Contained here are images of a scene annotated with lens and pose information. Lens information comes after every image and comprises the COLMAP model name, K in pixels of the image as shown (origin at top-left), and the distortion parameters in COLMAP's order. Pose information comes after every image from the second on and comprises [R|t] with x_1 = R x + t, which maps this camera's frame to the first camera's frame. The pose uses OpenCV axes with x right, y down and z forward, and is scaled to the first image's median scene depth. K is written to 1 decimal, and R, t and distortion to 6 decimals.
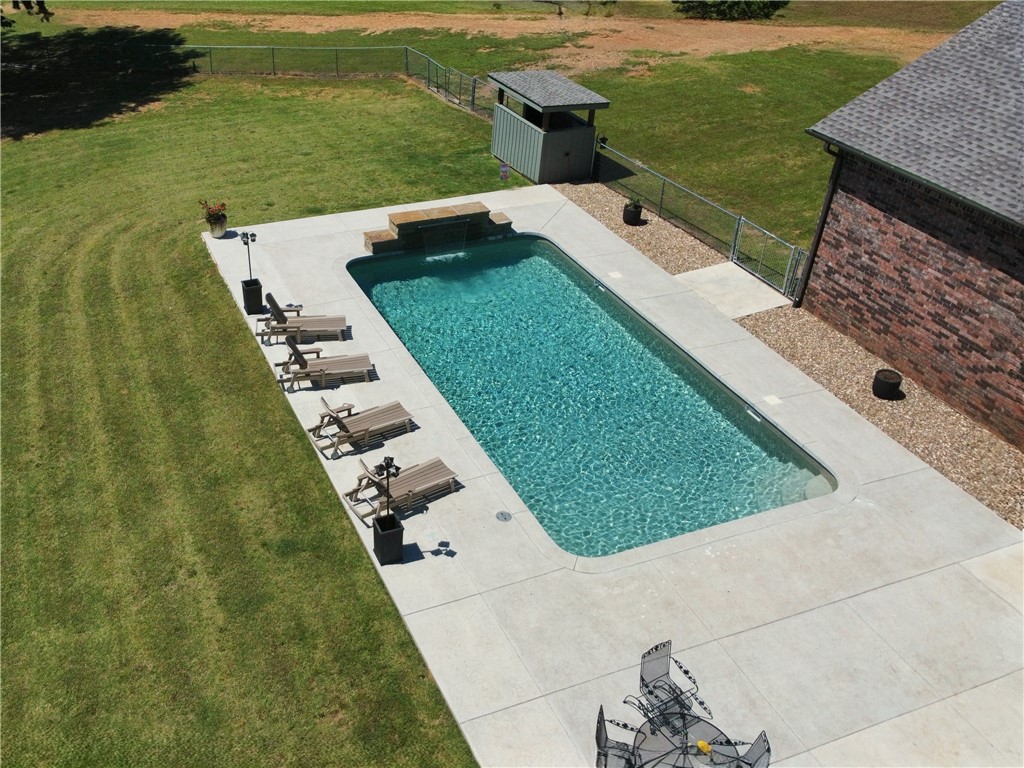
lens RADIAL K [[962.8, 0, 389.0], [0, 962.8, 388.1], [0, 0, 1]] dist [-0.004657, 0.000000]
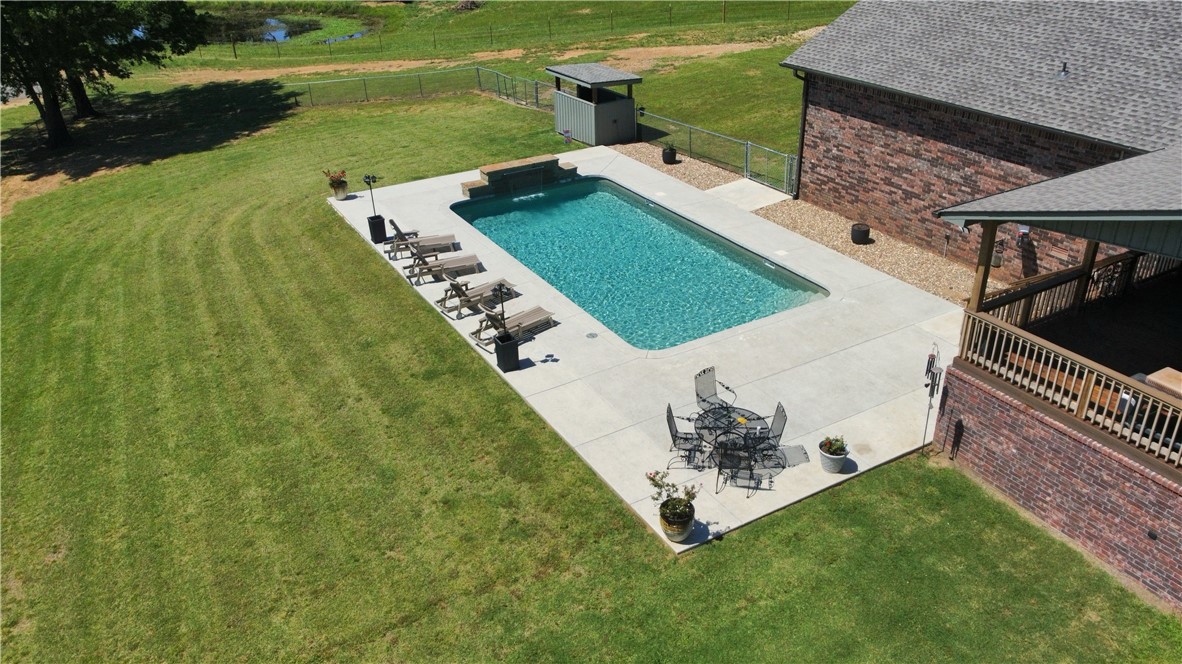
lens RADIAL K [[902.7, 0, 600.1], [0, 902.7, 329.6], [0, 0, 1]] dist [-0.000867, 0.003950]
pose [[0.985637, -0.107417, 0.130312, -0.026381], [0.121224, 0.987257, -0.103093, 0.211838], [-0.117578, 0.117409, 0.986099, -0.195969]]
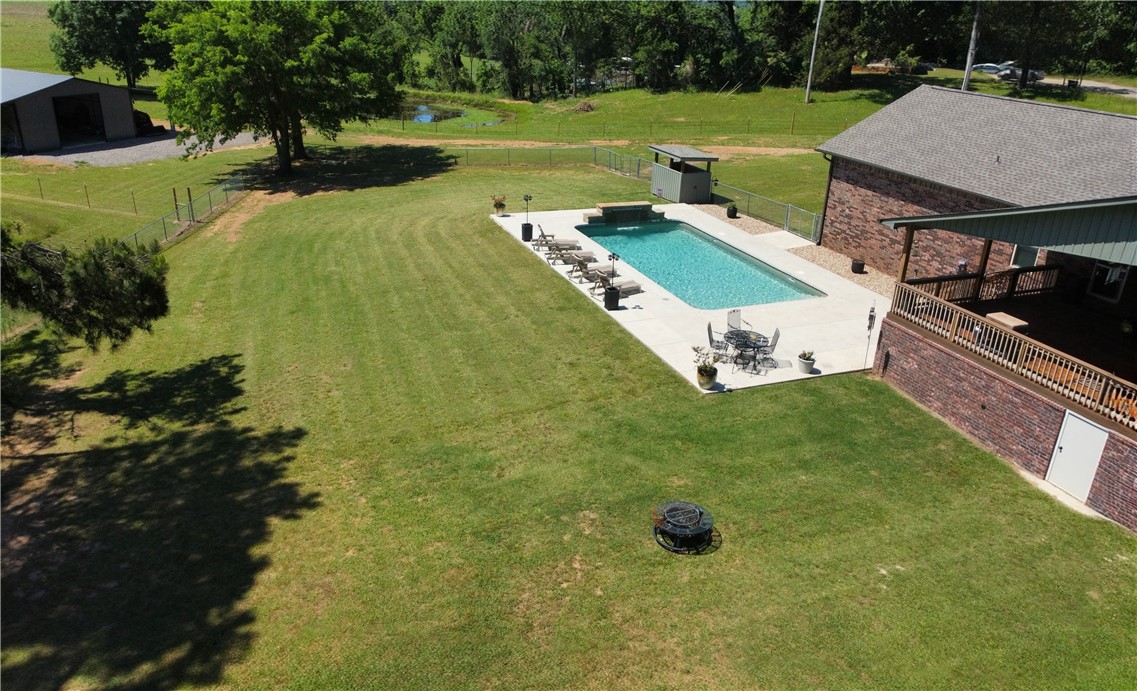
lens RADIAL K [[852.4, 0, 568.3], [0, 852.4, 340.2], [0, 0, 1]] dist [0.007978, -0.003897]
pose [[0.999441, 0.021170, 0.025858, -0.112581], [-0.015499, 0.979145, -0.202571, 0.493221], [-0.029608, 0.202057, 0.978926, -0.640867]]
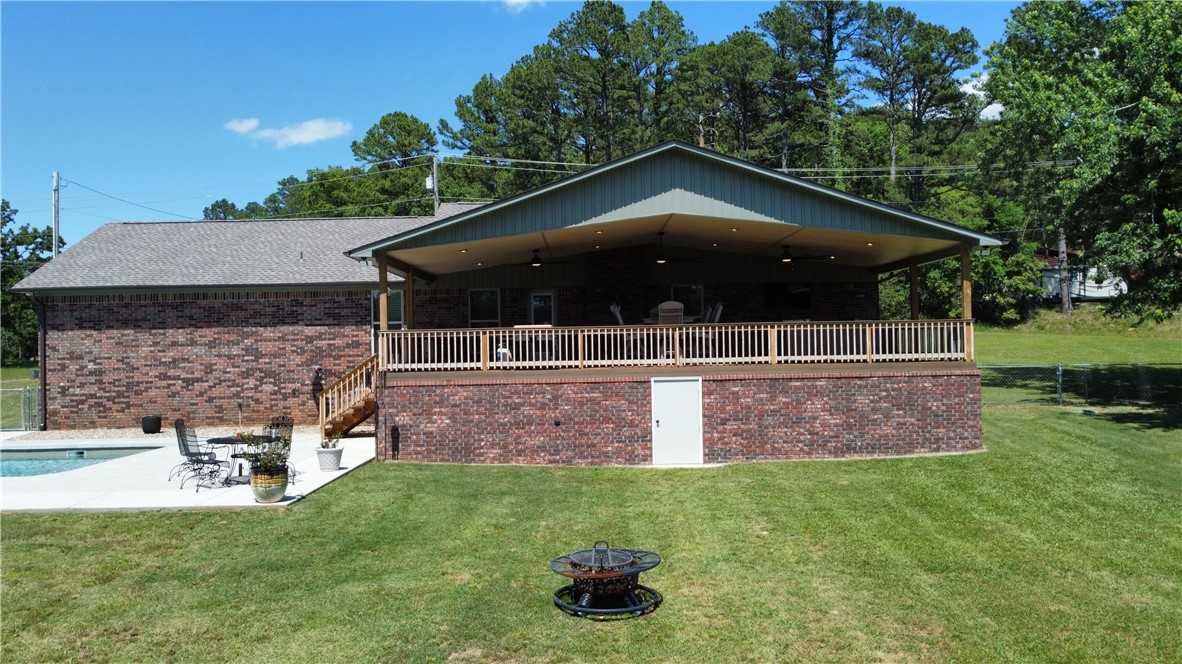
lens RADIAL K [[902.7, 0, 584.2], [0, 902.7, 330.7], [0, 0, 1]] dist [-0.000867, 0.003950]
pose [[0.352570, 0.000735, 0.935785, -0.467262], [0.548689, 0.809902, -0.207363, 0.485711], [-0.758046, 0.586565, 0.285143, 0.076962]]
